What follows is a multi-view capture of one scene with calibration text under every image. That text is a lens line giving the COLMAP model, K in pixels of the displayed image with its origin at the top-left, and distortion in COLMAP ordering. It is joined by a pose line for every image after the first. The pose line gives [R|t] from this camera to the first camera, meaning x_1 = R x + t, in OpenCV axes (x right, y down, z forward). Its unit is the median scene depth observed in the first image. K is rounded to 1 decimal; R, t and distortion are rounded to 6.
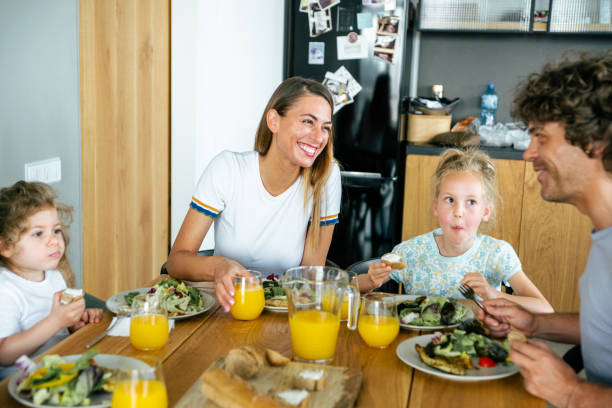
lens RADIAL K [[801.2, 0, 306.0], [0, 801.2, 204.0], [0, 0, 1]] dist [0.025691, 0.019049]
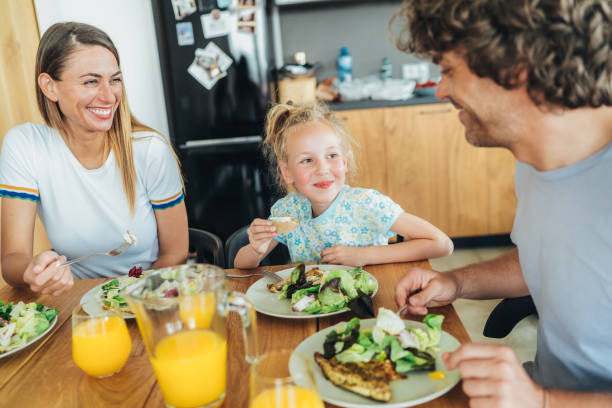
lens RADIAL K [[586.0, 0, 306.0], [0, 586.0, 204.0], [0, 0, 1]] dist [-0.007107, -0.006812]
pose [[0.978791, -0.150290, 0.139213, 0.028476], [0.140516, 0.987031, 0.077617, 0.000024], [-0.149073, -0.056409, 0.987216, 0.185022]]
